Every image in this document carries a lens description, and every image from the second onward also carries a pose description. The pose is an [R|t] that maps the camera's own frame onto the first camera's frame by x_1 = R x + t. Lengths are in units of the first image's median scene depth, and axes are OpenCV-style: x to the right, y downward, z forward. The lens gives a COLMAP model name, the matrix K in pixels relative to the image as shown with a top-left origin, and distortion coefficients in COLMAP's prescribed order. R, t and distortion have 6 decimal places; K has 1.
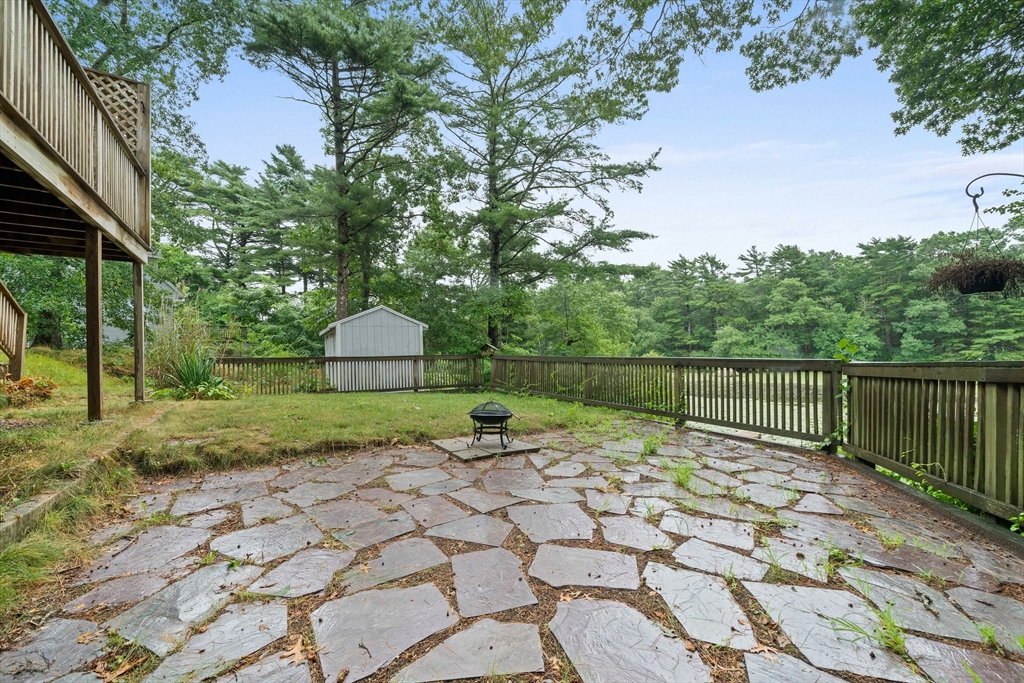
lens RADIAL K [[389.1, 0, 513.1], [0, 389.1, 344.1], [0, 0, 1]] dist [-0.005812, -0.000473]
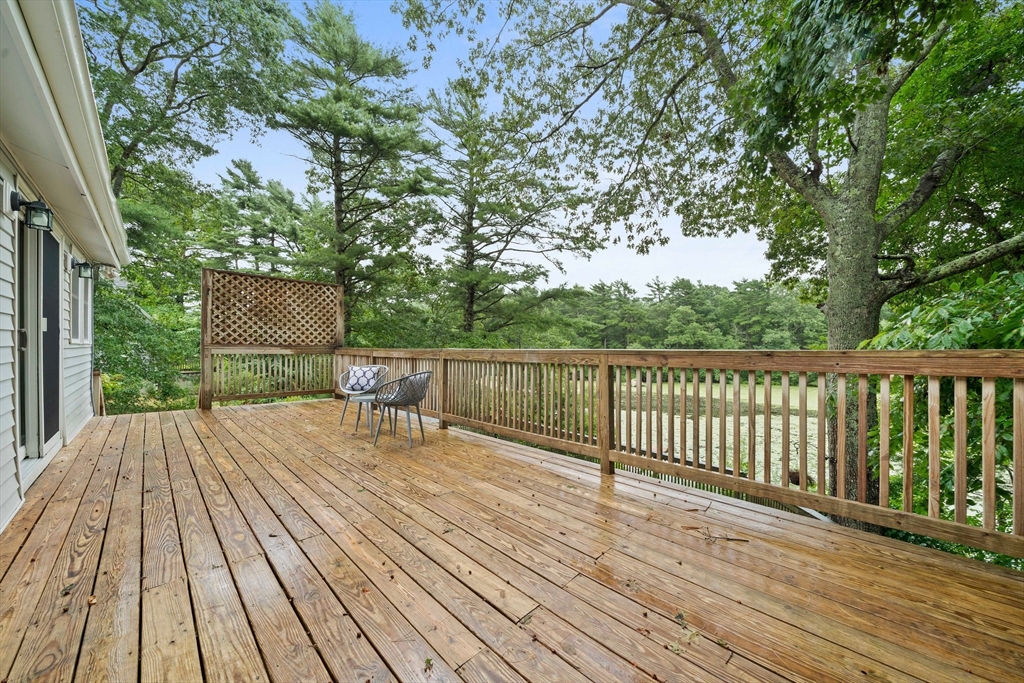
lens RADIAL K [[370.3, 0, 513.1], [0, 370.3, 343.4], [0, 0, 1]] dist [-0.006848, 0.000309]
pose [[0.979439, 0.028071, 0.199777, -0.050261], [-0.029253, 0.999568, 0.002966, -0.040887], [-0.199607, -0.008749, 0.979837, -0.044181]]
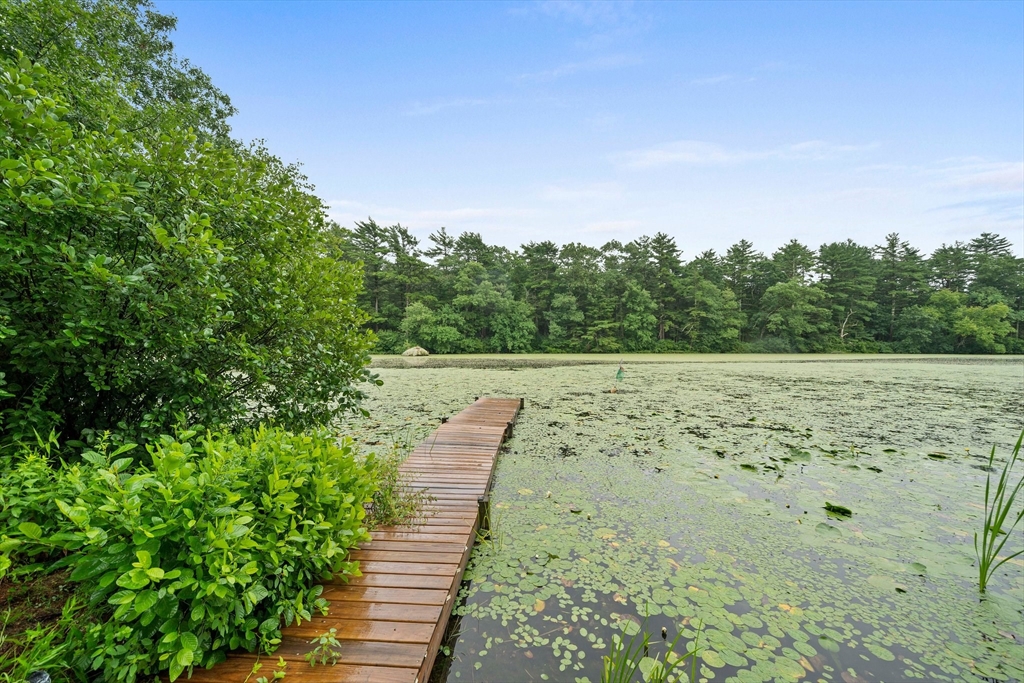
lens RADIAL K [[370.3, 0, 514.7], [0, 370.3, 348.0], [0, 0, 1]] dist [-0.006848, 0.000309]
pose [[0.702152, 0.028937, 0.711439, 0.104805], [-0.034114, 0.999394, -0.006980, 0.063407], [-0.711210, -0.019369, 0.702713, 0.244657]]
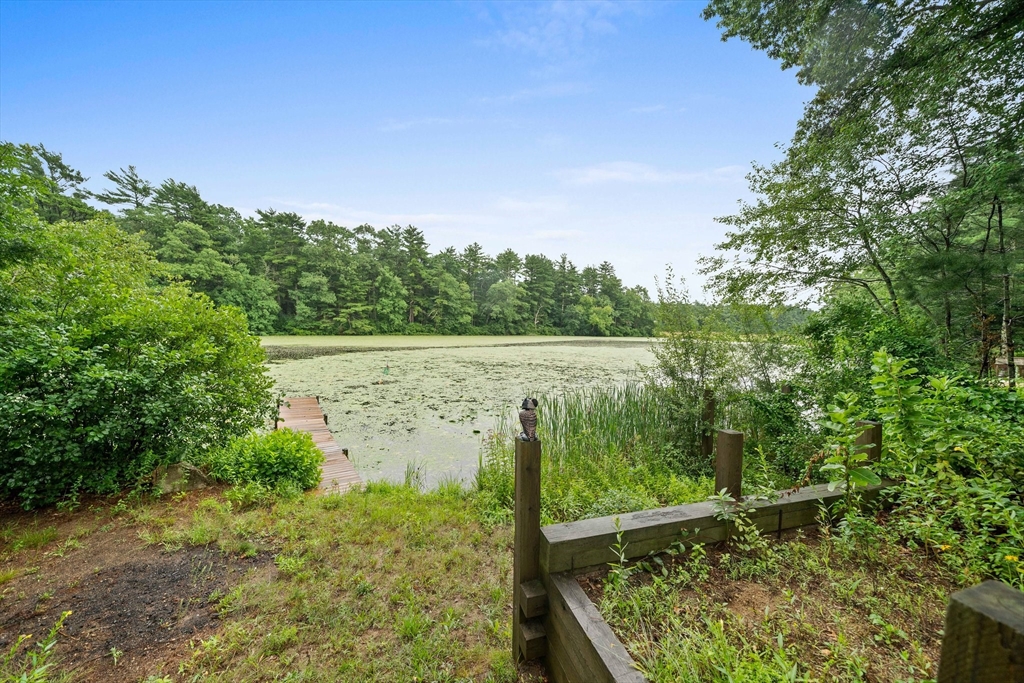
lens RADIAL K [[370.3, 0, 513.6], [0, 370.3, 346.0], [0, 0, 1]] dist [-0.006848, 0.000309]
pose [[0.128123, -0.022472, 0.991504, 0.016065], [-0.045515, 0.998557, 0.028513, 0.041831], [-0.990713, -0.048781, 0.126915, 0.210875]]
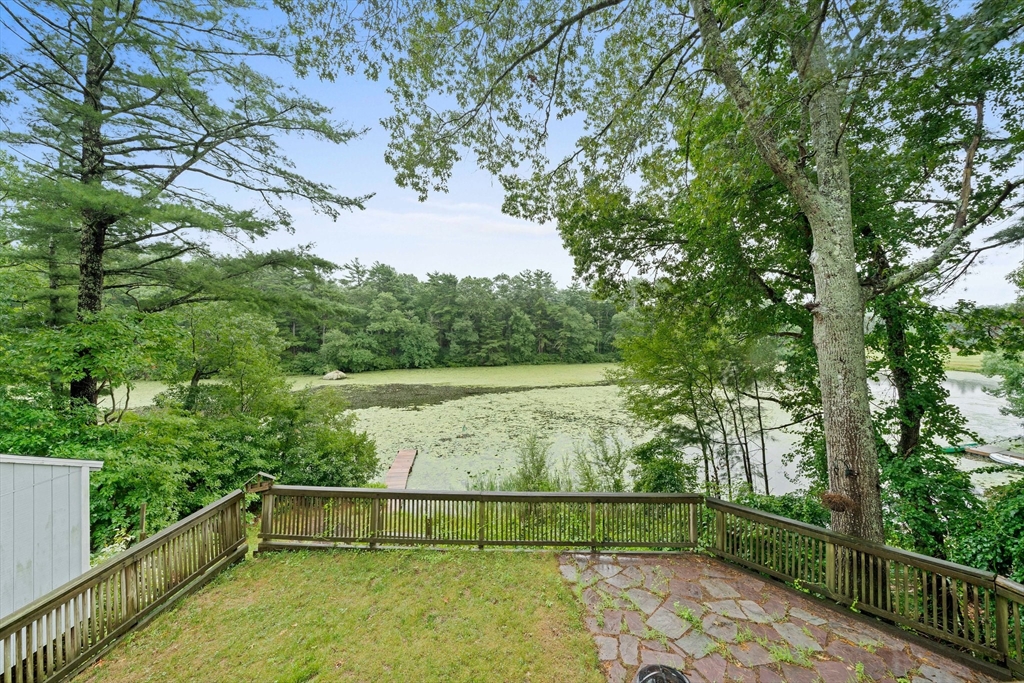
lens RADIAL K [[370.3, 0, 514.6], [0, 370.3, 332.3], [0, 0, 1]] dist [-0.006848, 0.000309]
pose [[0.516102, 0.027393, 0.856089, -0.068311], [-0.030351, 0.999446, -0.013683, -0.043271], [-0.855989, -0.018921, 0.516648, 0.058635]]
